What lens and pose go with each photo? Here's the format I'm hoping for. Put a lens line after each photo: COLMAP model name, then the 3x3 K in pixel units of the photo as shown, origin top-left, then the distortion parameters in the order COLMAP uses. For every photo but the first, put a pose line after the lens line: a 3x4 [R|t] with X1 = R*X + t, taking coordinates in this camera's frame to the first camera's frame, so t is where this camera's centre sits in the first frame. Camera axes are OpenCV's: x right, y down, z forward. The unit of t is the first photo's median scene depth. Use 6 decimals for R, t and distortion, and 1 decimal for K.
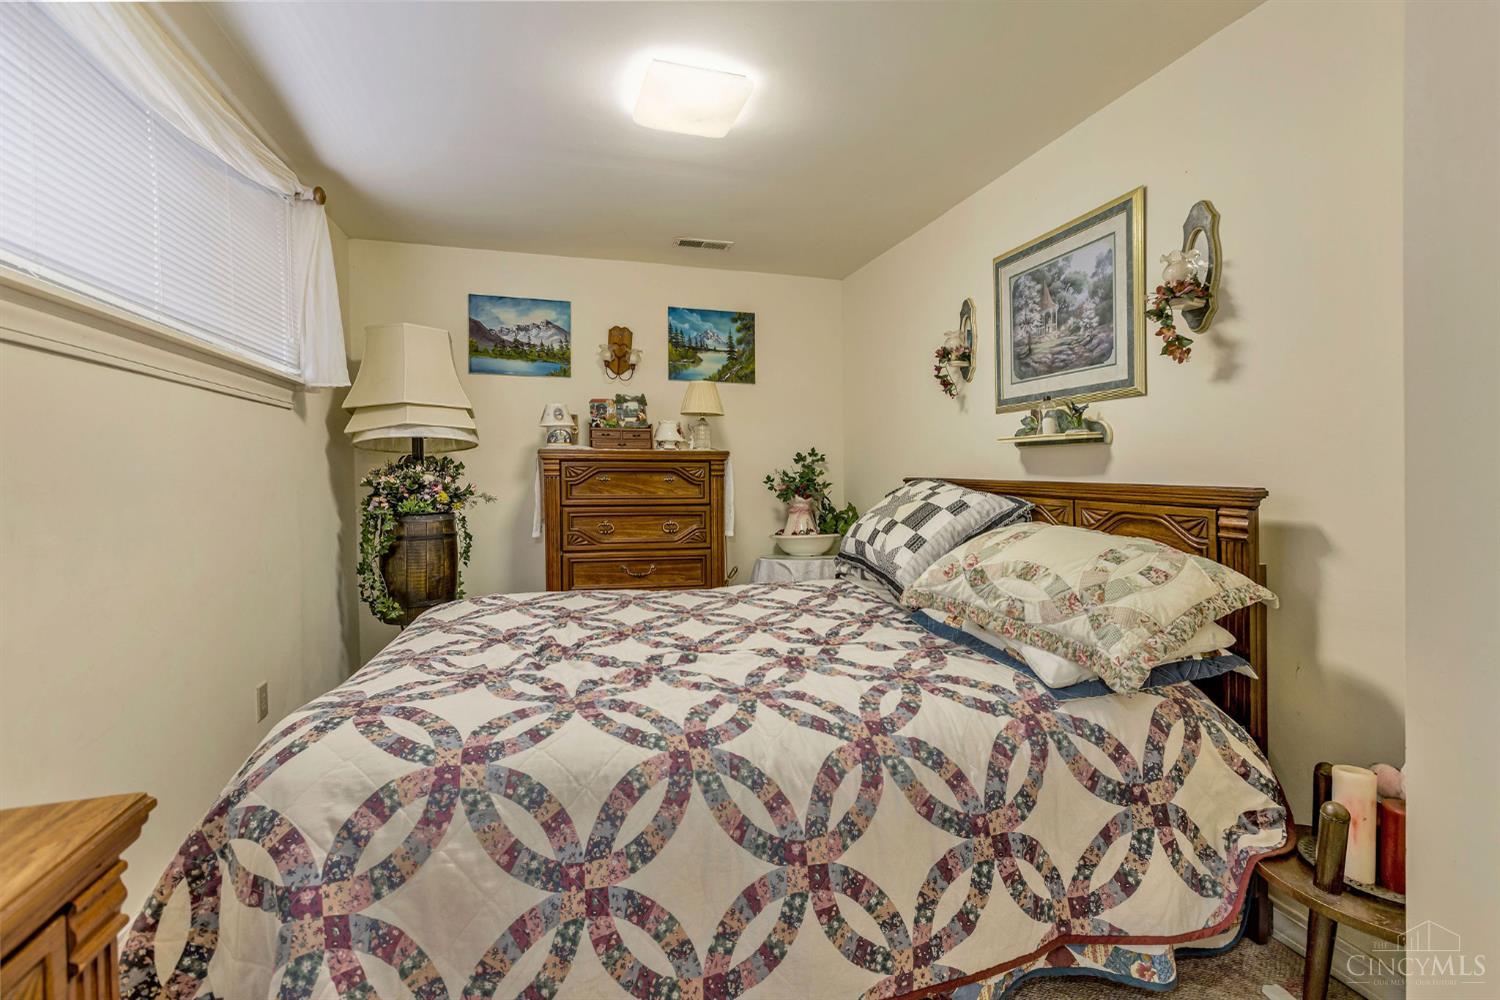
lens RADIAL K [[670.0, 0, 742.5], [0, 670.0, 500.4], [0, 0, 1]] dist [0.013374, 0.000539]
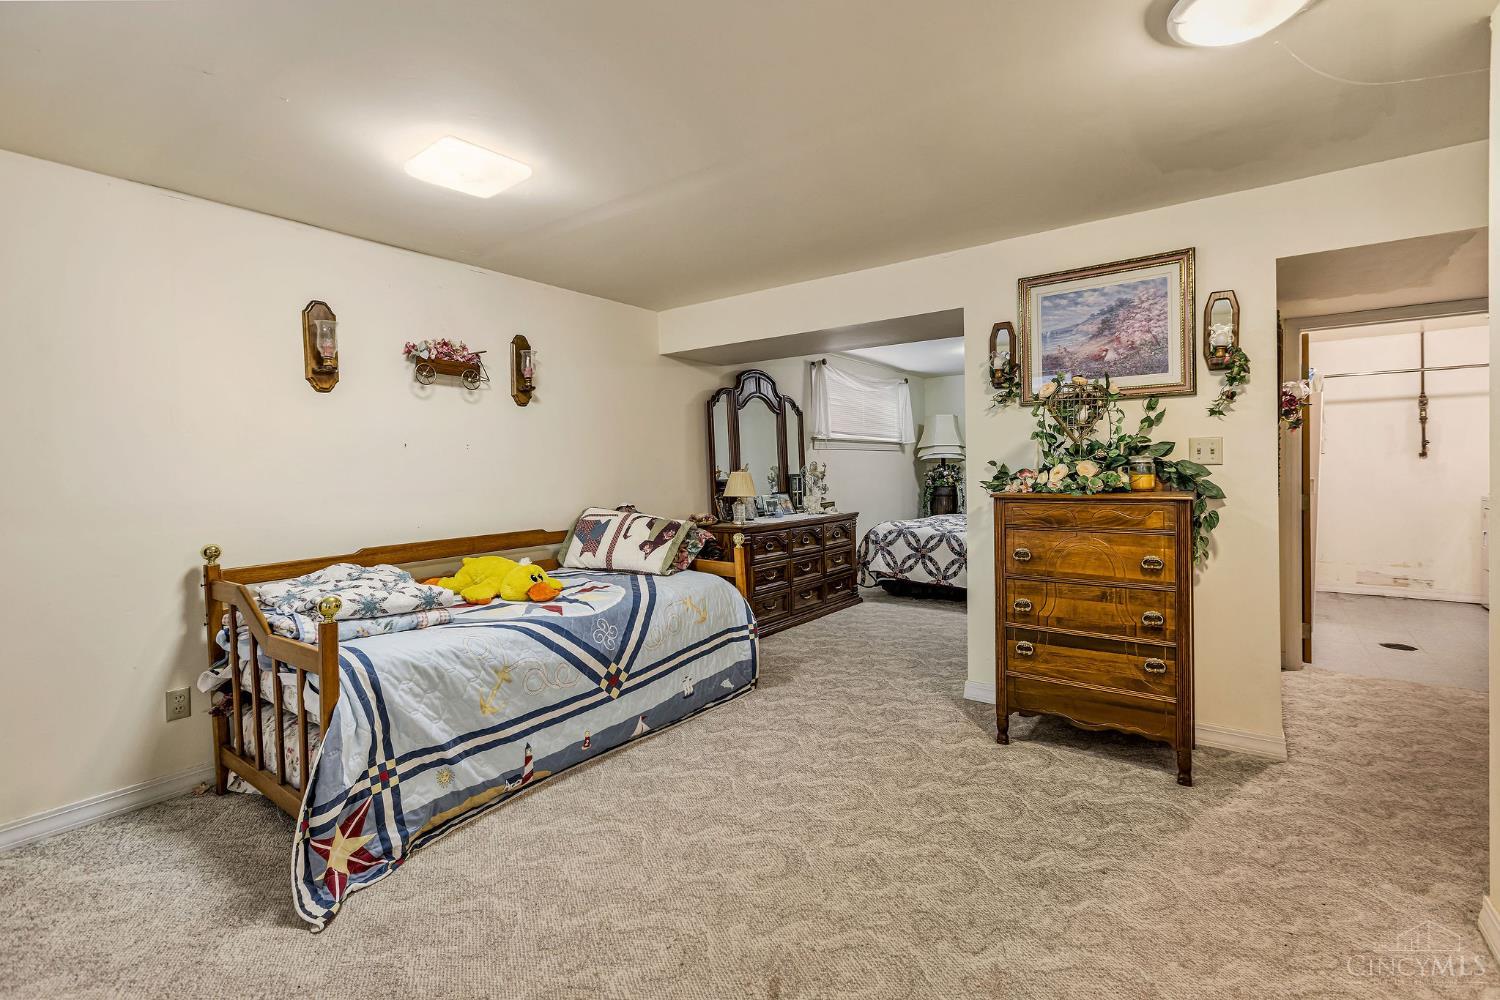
lens RADIAL K [[669.3, 0, 754.4], [0, 669.3, 480.9], [0, 0, 1]] dist [0.002009, 0.000526]
pose [[0.618852, 0.006943, -0.785477, 1.079171], [-0.017940, 0.999825, -0.005297, 0.023889], [0.785303, 0.017370, 0.618868, -1.150688]]
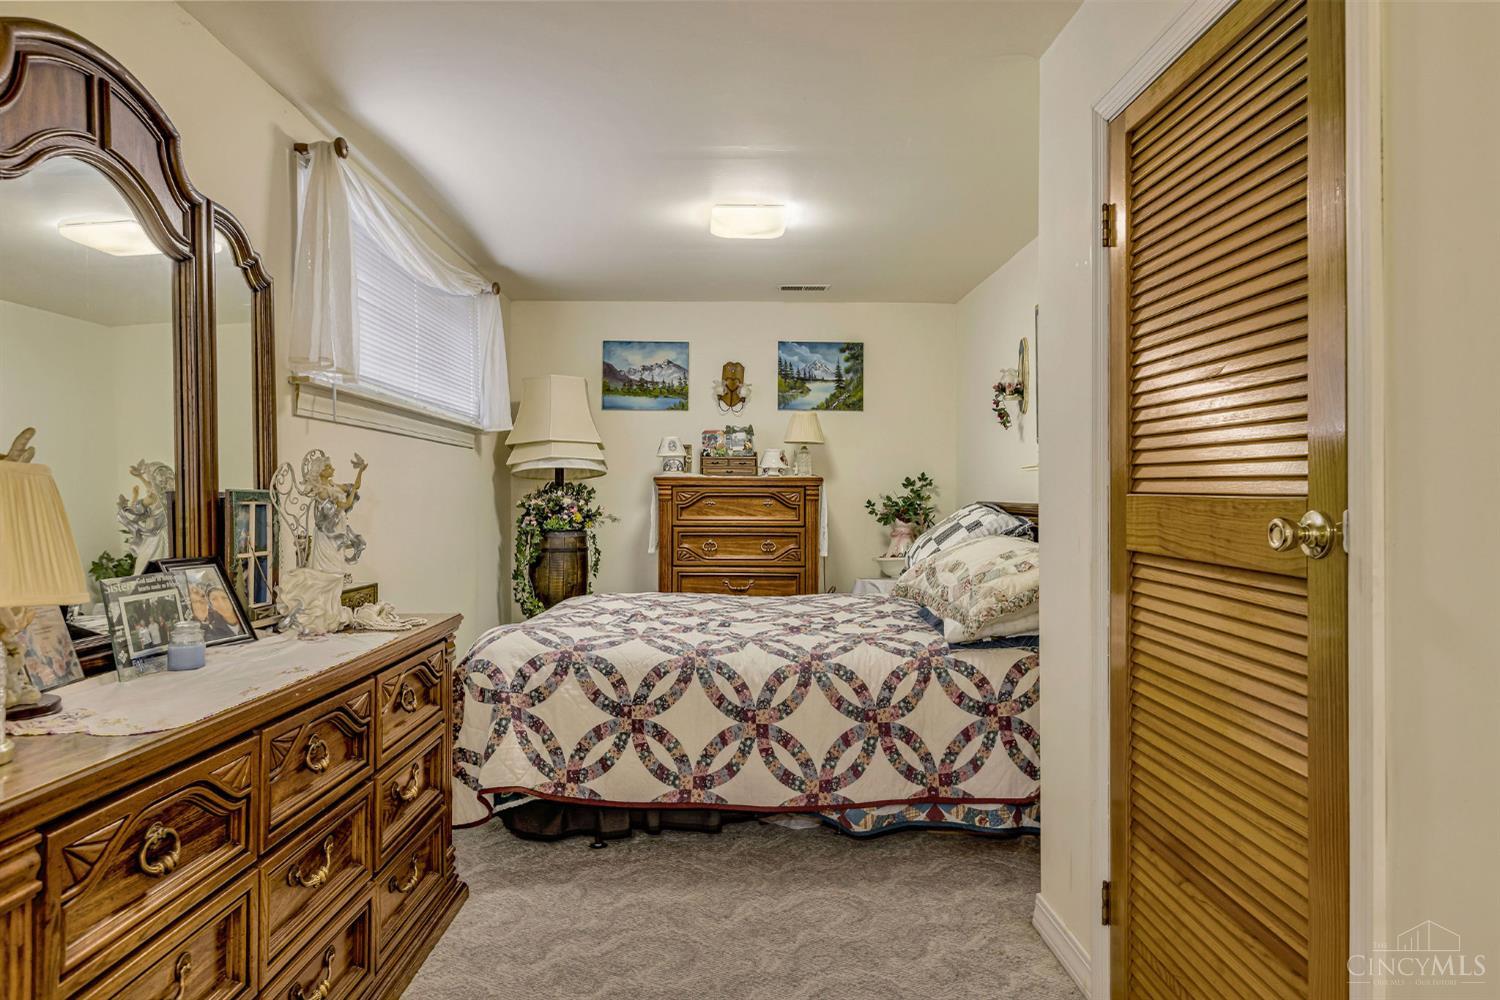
lens RADIAL K [[926.4, 0, 750.0], [0, 926.4, 500.0], [0, 0, 1]] dist [-0.019791, -0.000197]
pose [[0.968398, 0.003159, -0.249389, 0.257801], [-0.012726, 0.999243, -0.036758, 0.020774], [0.249084, 0.038770, 0.967706, -0.510672]]
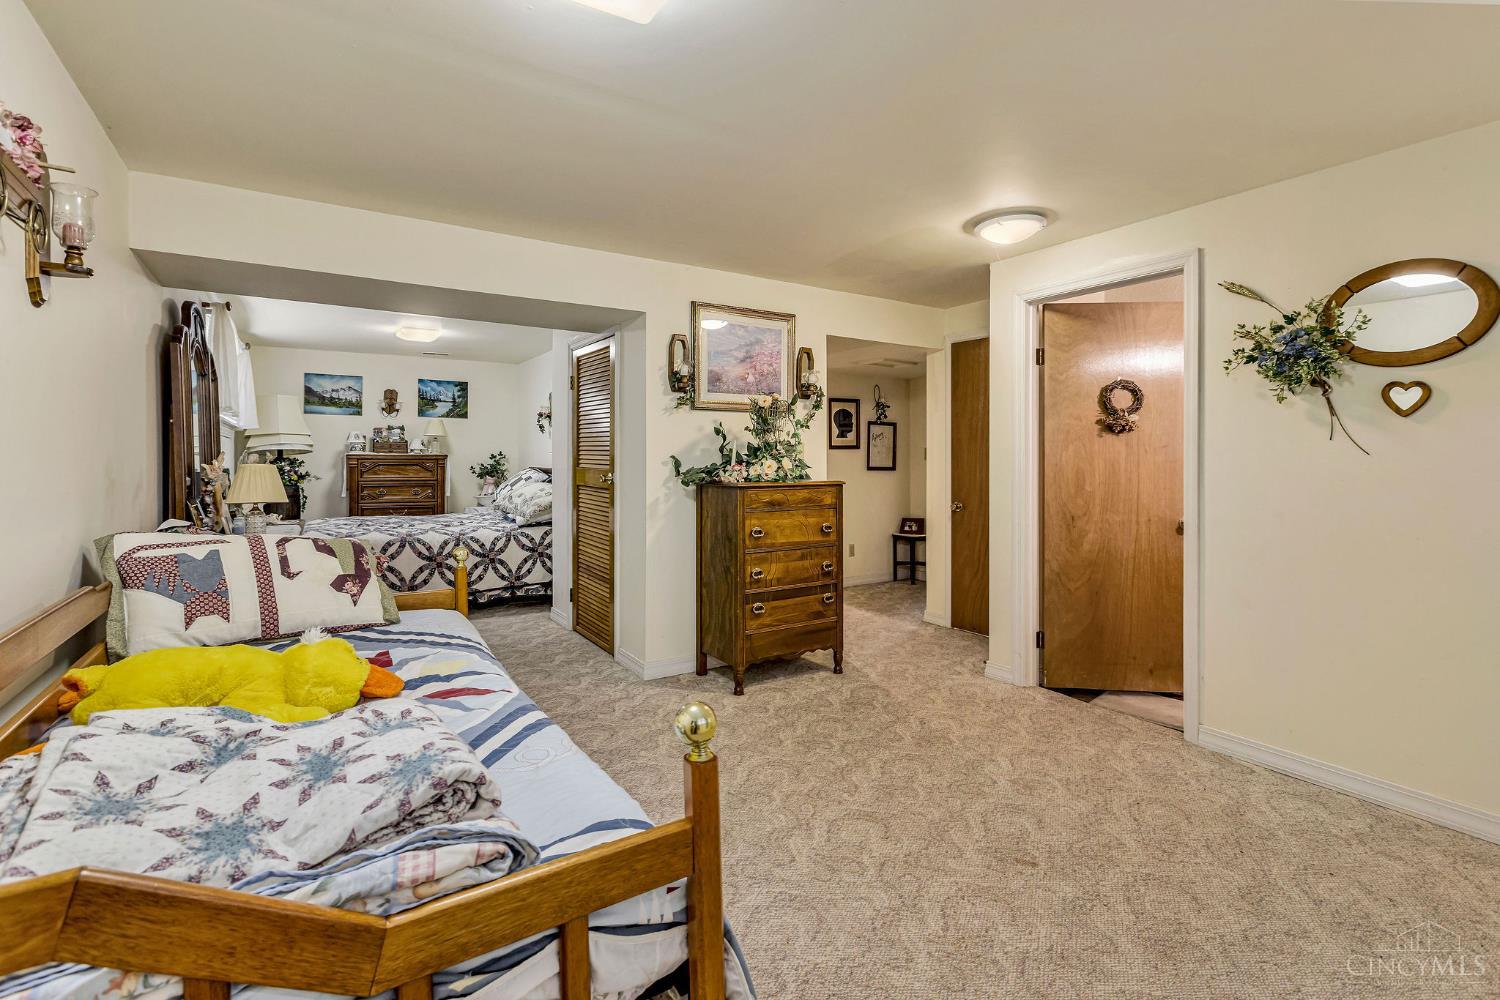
lens RADIAL K [[686.6, 0, 739.1], [0, 686.6, 451.4], [0, 0, 1]] dist [0.001238, 0.000142]
pose [[0.959079, 0.004206, 0.283108, 0.262843], [0.010234, 0.998721, -0.049504, 0.033388], [-0.282954, 0.050376, 0.957810, -1.393351]]
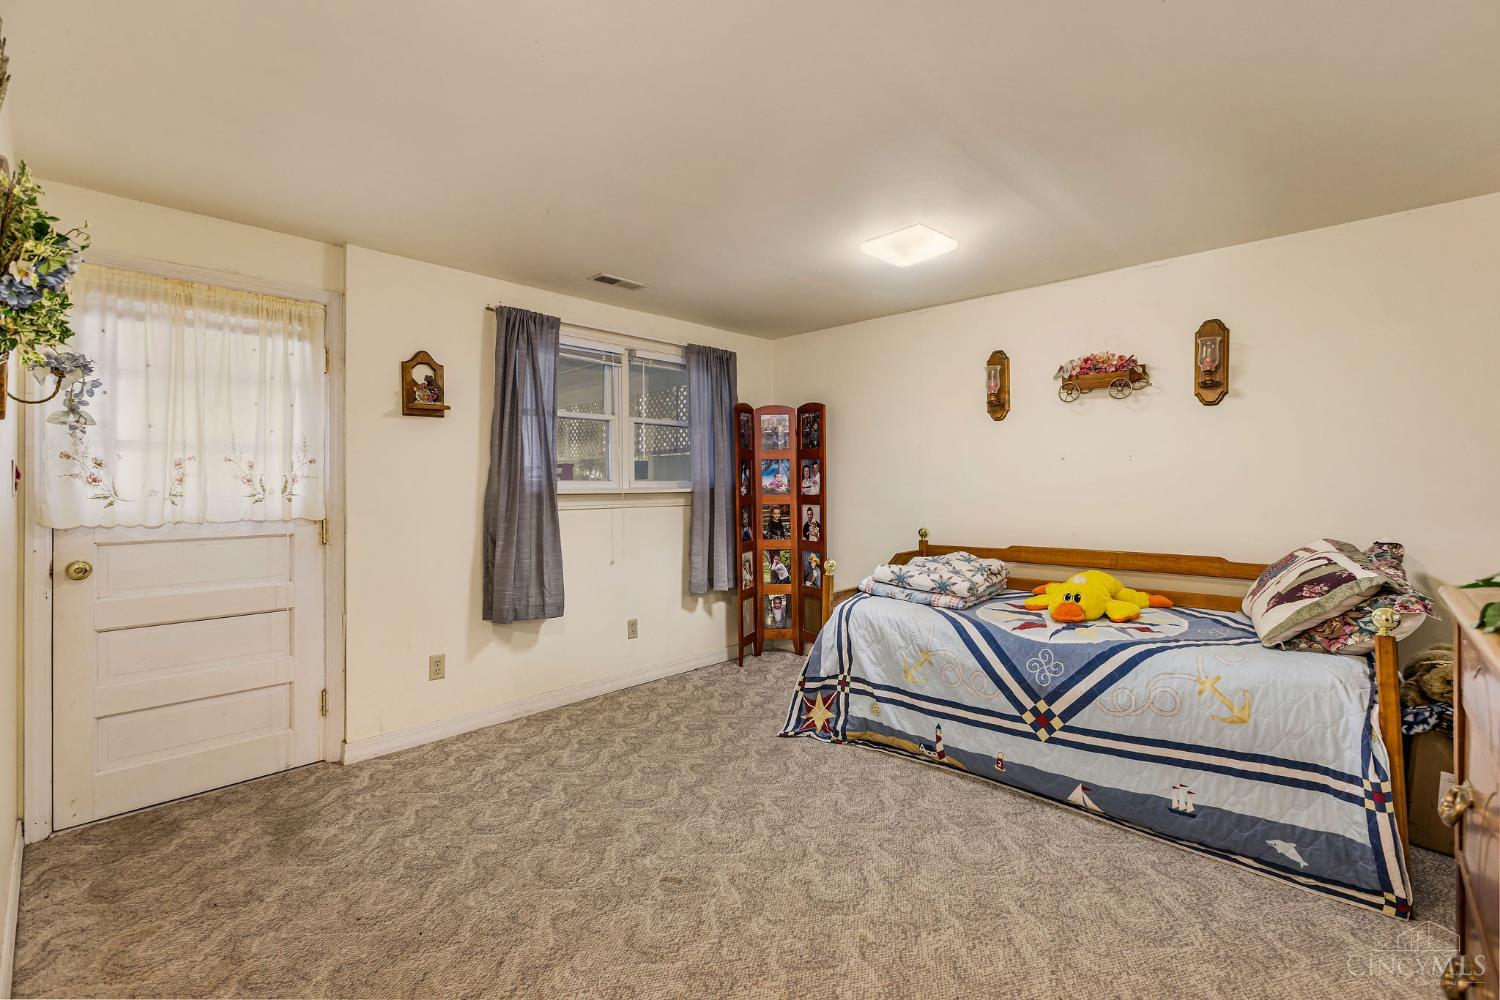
lens RADIAL K [[669.3, 0, 754.4], [0, 669.3, 480.9], [0, 0, 1]] dist [0.002009, 0.000526]
pose [[-0.856902, 0.002722, -0.515473, 0.971268], [-0.017062, 0.999288, 0.033640, -0.017981], [0.515197, 0.037621, -0.856246, -0.249533]]
